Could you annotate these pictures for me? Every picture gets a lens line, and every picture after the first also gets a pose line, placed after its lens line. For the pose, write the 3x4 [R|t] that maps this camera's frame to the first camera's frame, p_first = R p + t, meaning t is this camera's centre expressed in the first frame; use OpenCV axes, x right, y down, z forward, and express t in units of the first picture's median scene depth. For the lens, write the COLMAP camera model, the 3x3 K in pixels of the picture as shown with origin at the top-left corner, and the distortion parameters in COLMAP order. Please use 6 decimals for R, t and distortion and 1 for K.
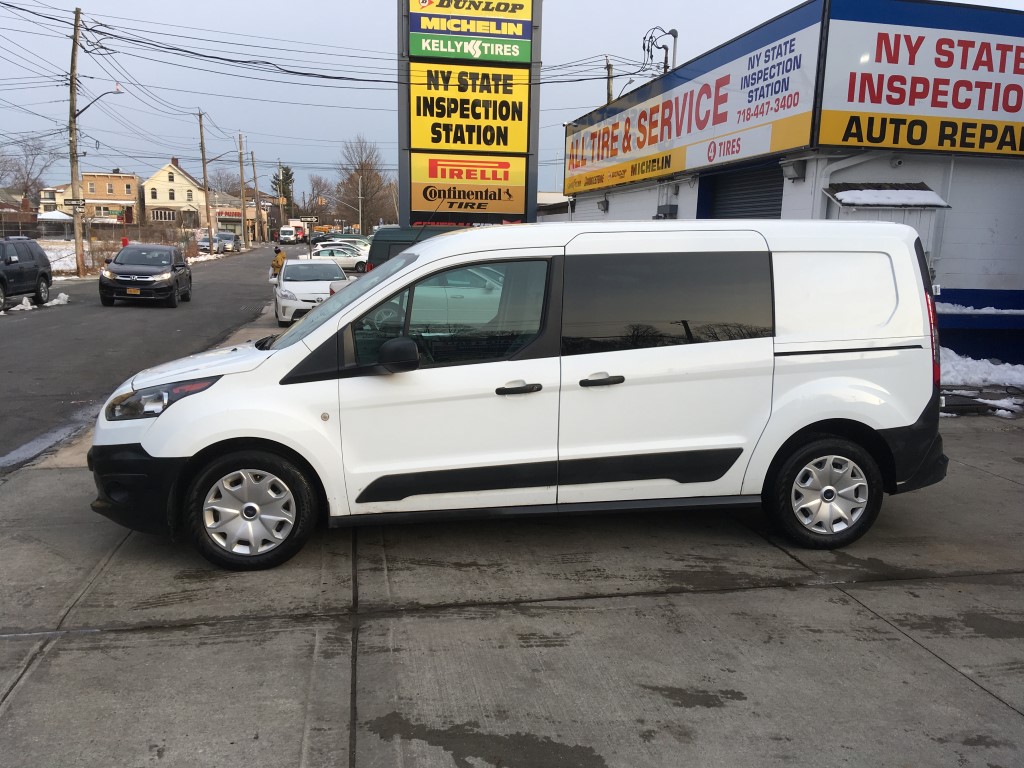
lens RADIAL K [[861.4, 0, 512.0], [0, 861.4, 384.0], [0, 0, 1]] dist [0.110628, -0.169835]
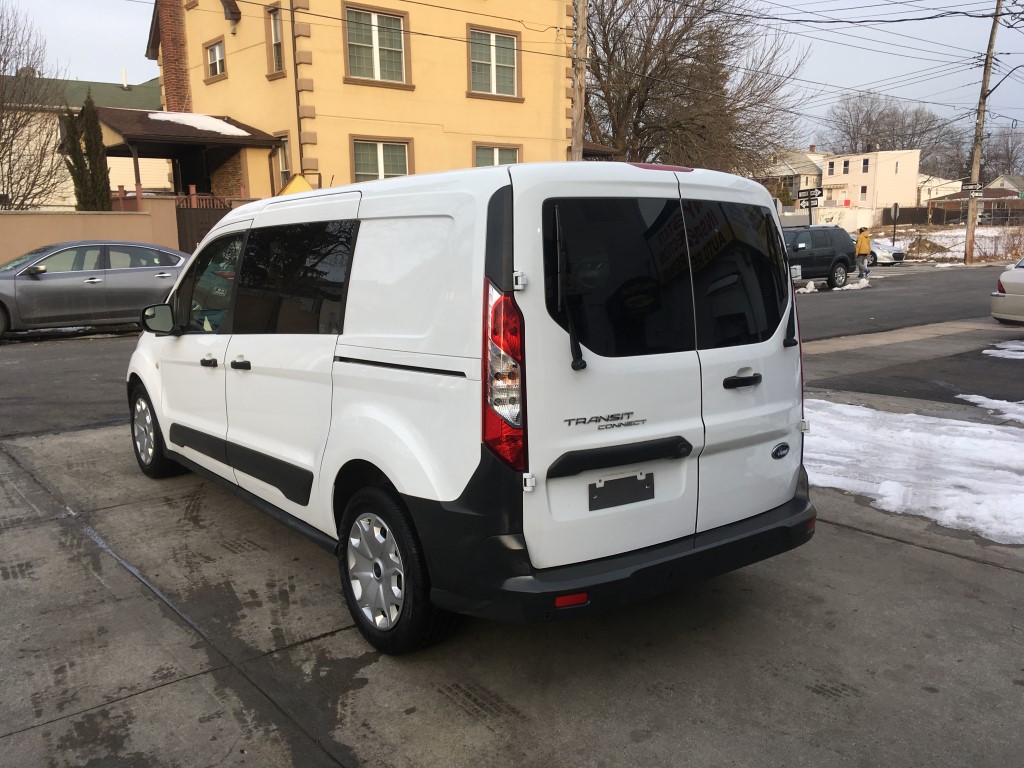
lens RADIAL K [[861.4, 0, 512.0], [0, 861.4, 384.0], [0, 0, 1]] dist [0.110628, -0.169835]
pose [[0.484479, 0.130917, -0.864951, 1.044114], [-0.119653, 0.989363, 0.082728, -0.093832], [0.866581, 0.063414, 0.494991, 0.785236]]
